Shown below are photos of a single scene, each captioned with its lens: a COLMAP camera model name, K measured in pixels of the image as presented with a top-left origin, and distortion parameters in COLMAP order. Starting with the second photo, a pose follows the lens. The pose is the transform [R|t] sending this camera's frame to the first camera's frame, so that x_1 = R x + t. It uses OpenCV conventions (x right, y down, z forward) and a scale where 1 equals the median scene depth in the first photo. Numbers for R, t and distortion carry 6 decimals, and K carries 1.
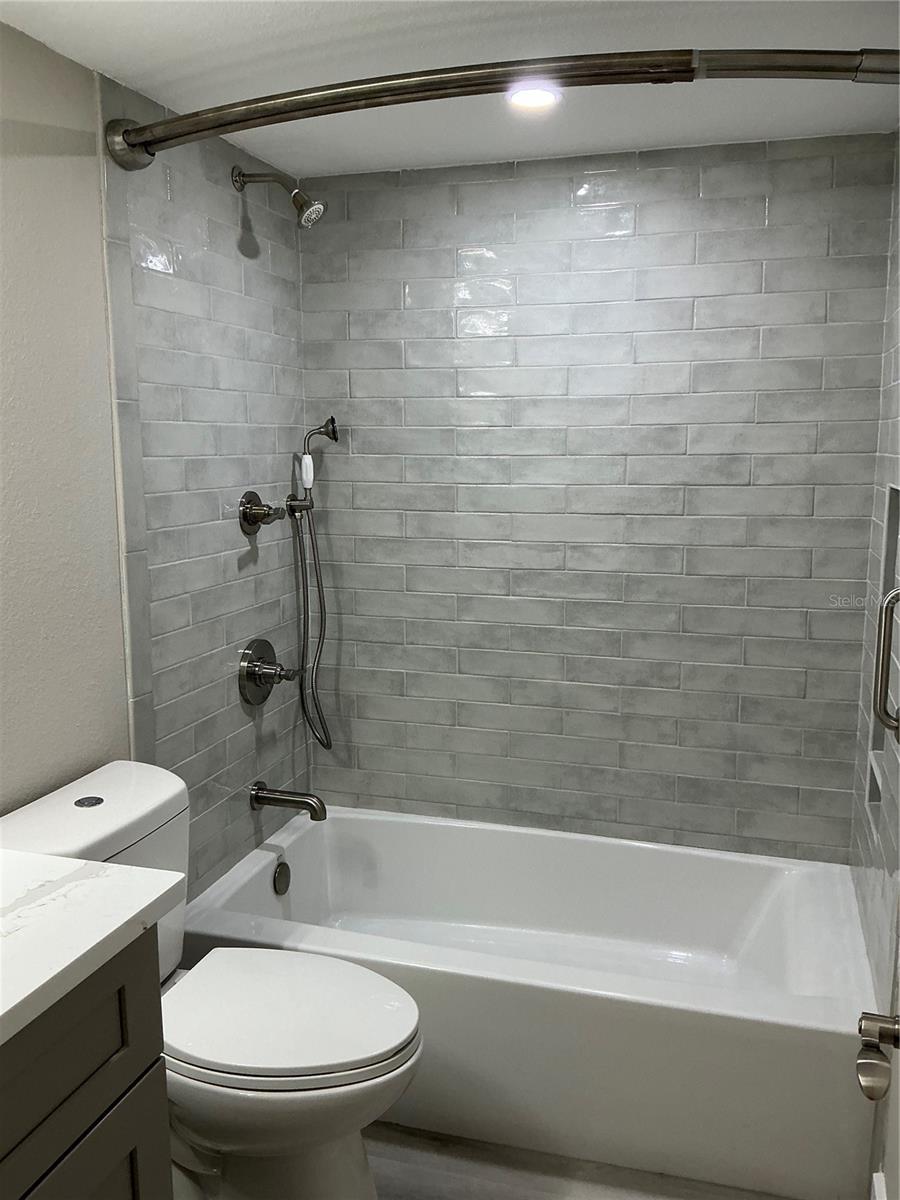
lens RADIAL K [[1005.0, 0, 450.5], [0, 1005.0, 607.0], [0, 0, 1]] dist [0.125175, -0.244600]
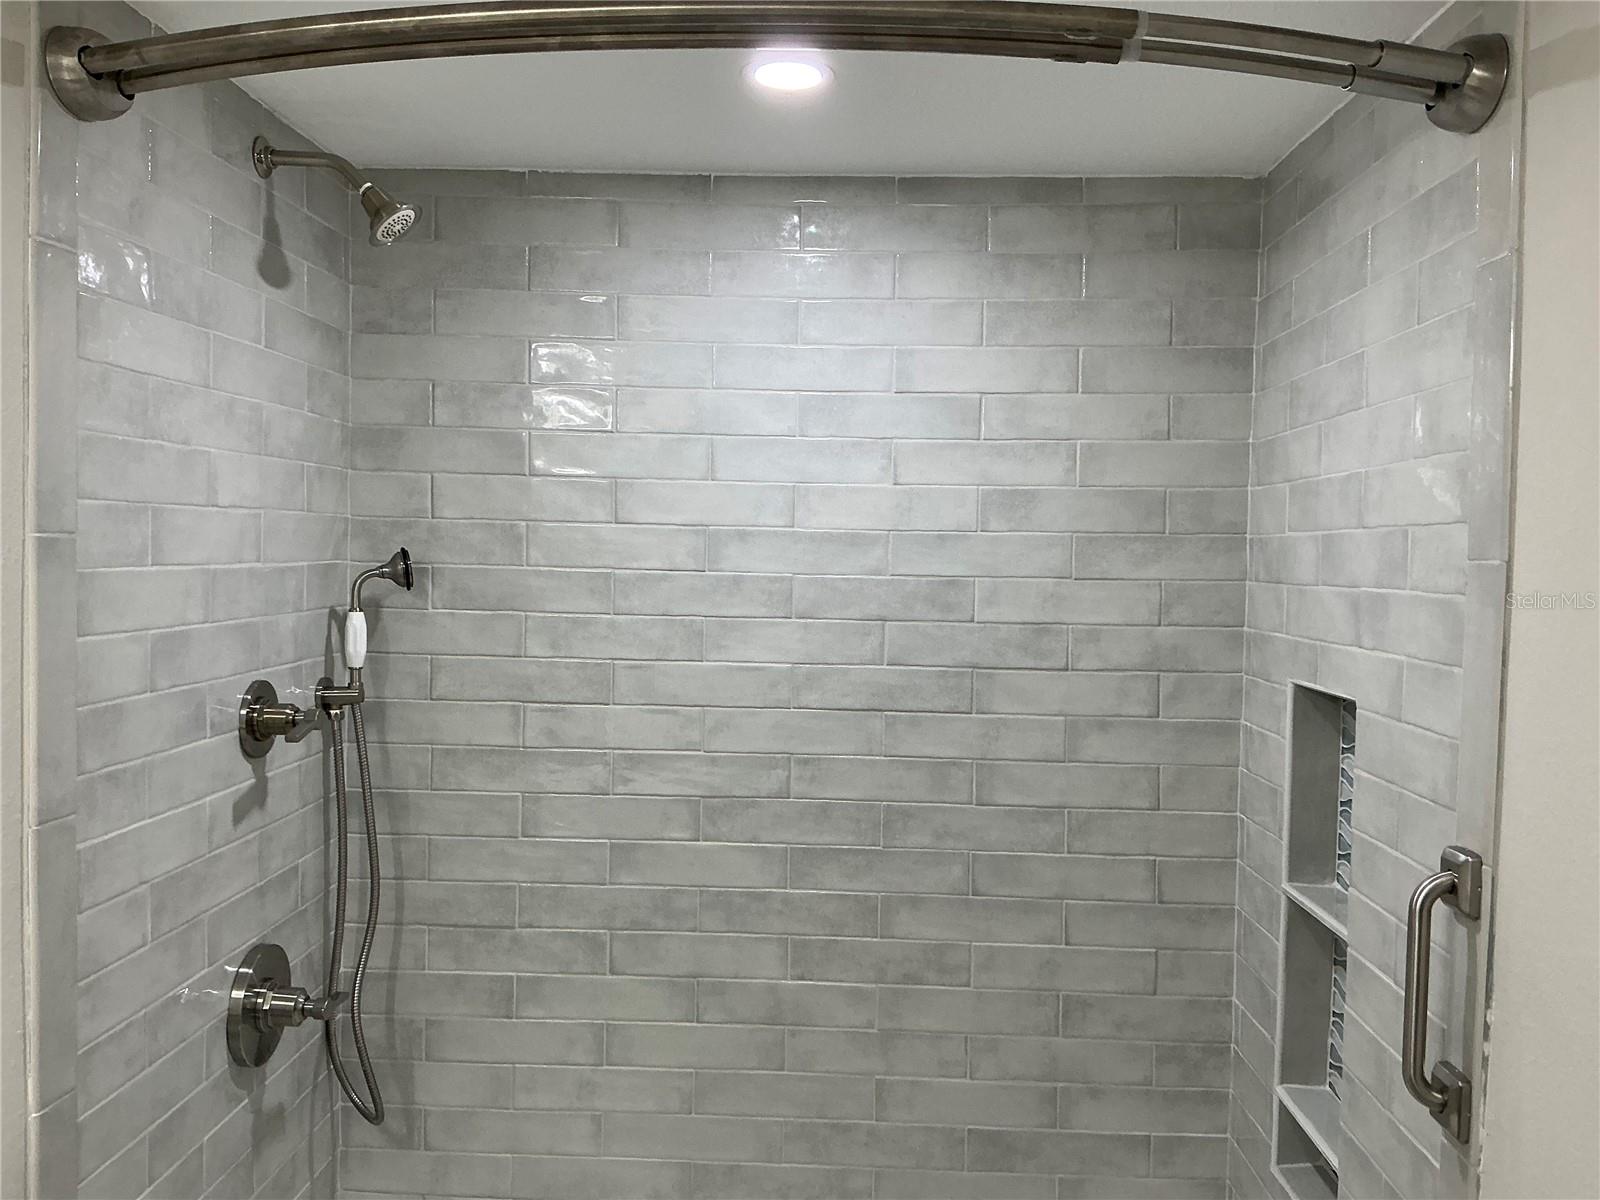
lens RADIAL K [[1340.0, 0, 801.1], [0, 1340.0, 600.1], [0, 0, 1]] dist [0.125175, -0.244600]
pose [[0.967403, 0.012593, 0.252928, -0.097296], [0.018600, 0.992532, -0.120557, -0.061165], [-0.252558, 0.121332, 0.959944, 0.186950]]
